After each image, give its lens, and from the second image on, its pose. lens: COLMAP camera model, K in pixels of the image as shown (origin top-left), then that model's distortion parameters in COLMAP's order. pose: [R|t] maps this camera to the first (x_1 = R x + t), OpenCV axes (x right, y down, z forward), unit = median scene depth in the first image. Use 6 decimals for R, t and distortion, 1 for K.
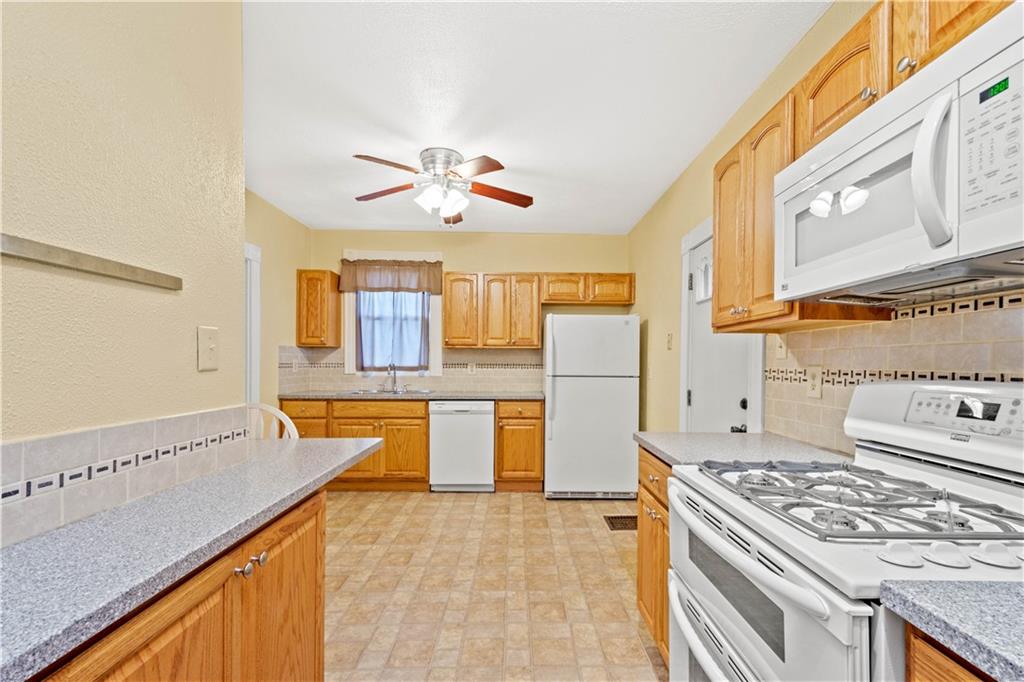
lens RADIAL K [[444.5, 0, 524.5], [0, 444.5, 364.1], [0, 0, 1]] dist [0.014083, -0.000019]
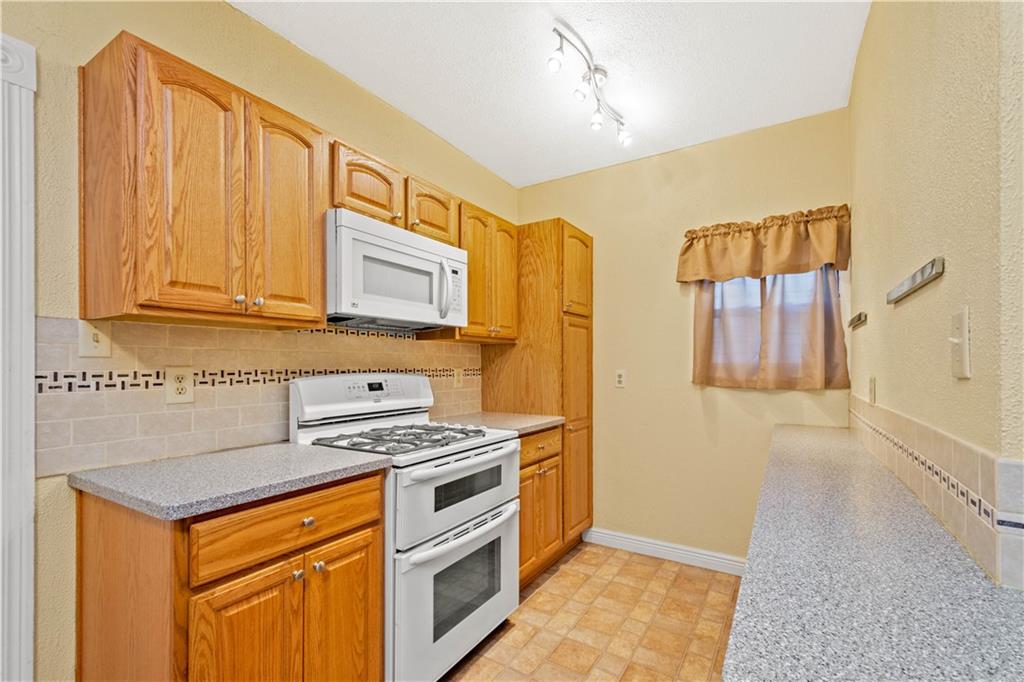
lens RADIAL K [[444.5, 0, 524.5], [0, 444.5, 364.1], [0, 0, 1]] dist [0.014083, -0.000019]
pose [[-0.845186, 0.001916, 0.534469, -0.424250], [0.001630, 0.999998, -0.001006, 0.001367], [-0.534470, 0.000021, -0.845188, 1.507005]]
